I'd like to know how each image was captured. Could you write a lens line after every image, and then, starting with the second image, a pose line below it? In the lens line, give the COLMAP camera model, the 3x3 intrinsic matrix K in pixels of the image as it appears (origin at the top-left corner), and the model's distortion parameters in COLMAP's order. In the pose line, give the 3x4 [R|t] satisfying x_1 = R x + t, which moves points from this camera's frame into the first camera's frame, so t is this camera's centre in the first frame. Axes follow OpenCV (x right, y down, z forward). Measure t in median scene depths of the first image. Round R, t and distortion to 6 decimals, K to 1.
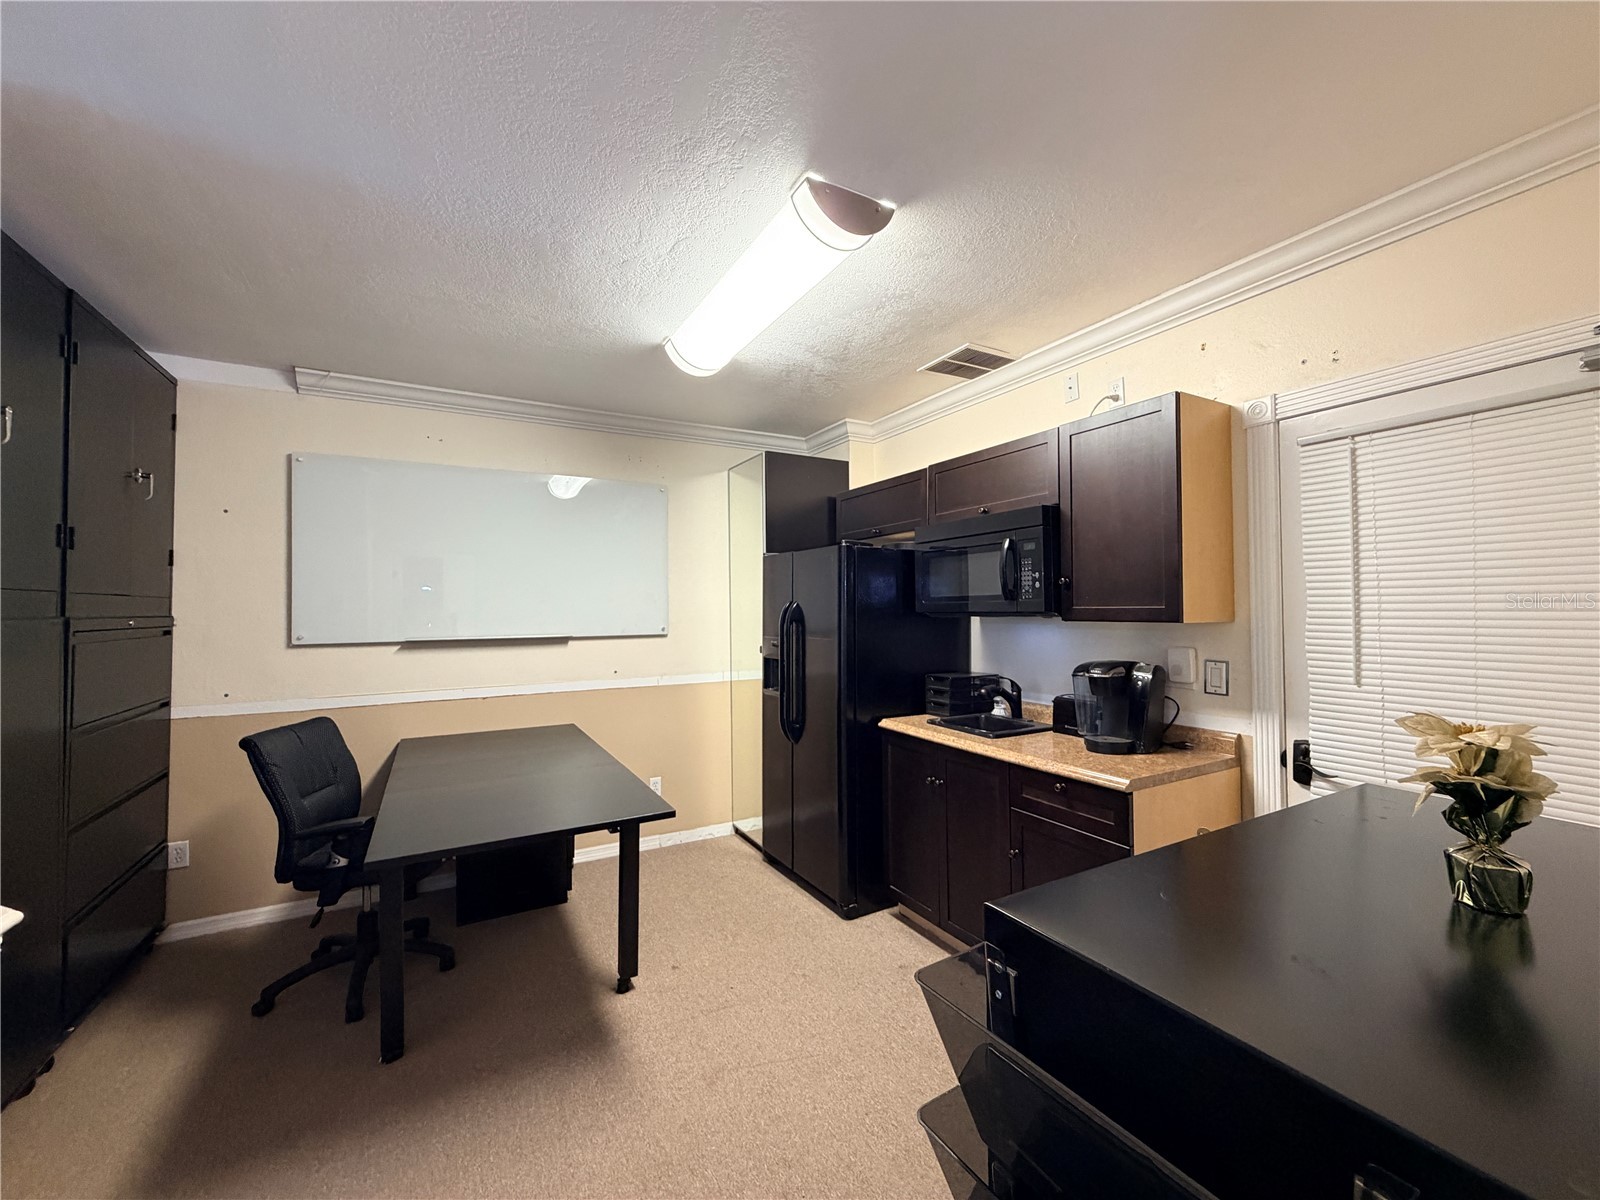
lens RADIAL K [[640.2, 0, 792.0], [0, 640.2, 599.4], [0, 0, 1]] dist [-0.000314, -0.000012]
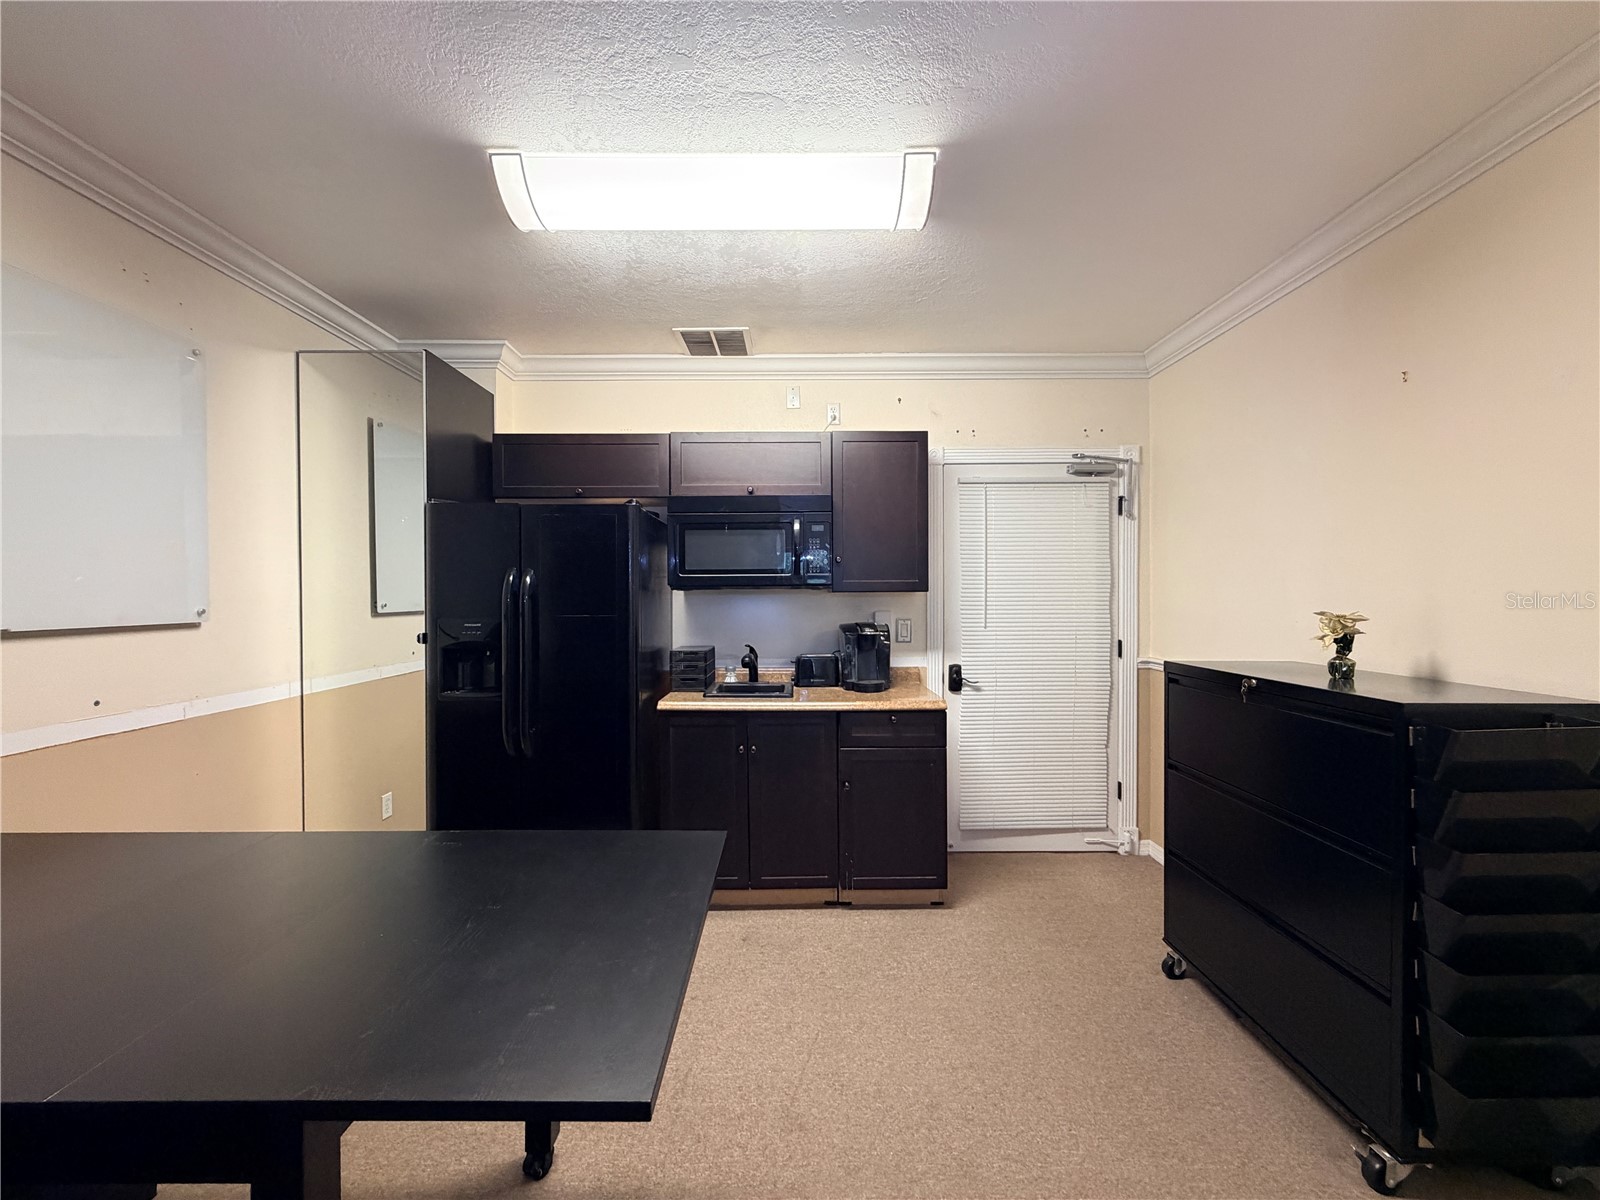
lens RADIAL K [[640.2, 0, 795.5], [0, 640.2, 599.9], [0, 0, 1]] dist [-0.000314, -0.000012]
pose [[0.479100, -0.003035, 0.877755, -0.619381], [-0.013357, 0.999853, 0.010748, 0.032886], [-0.877659, -0.016874, 0.478989, 0.432280]]
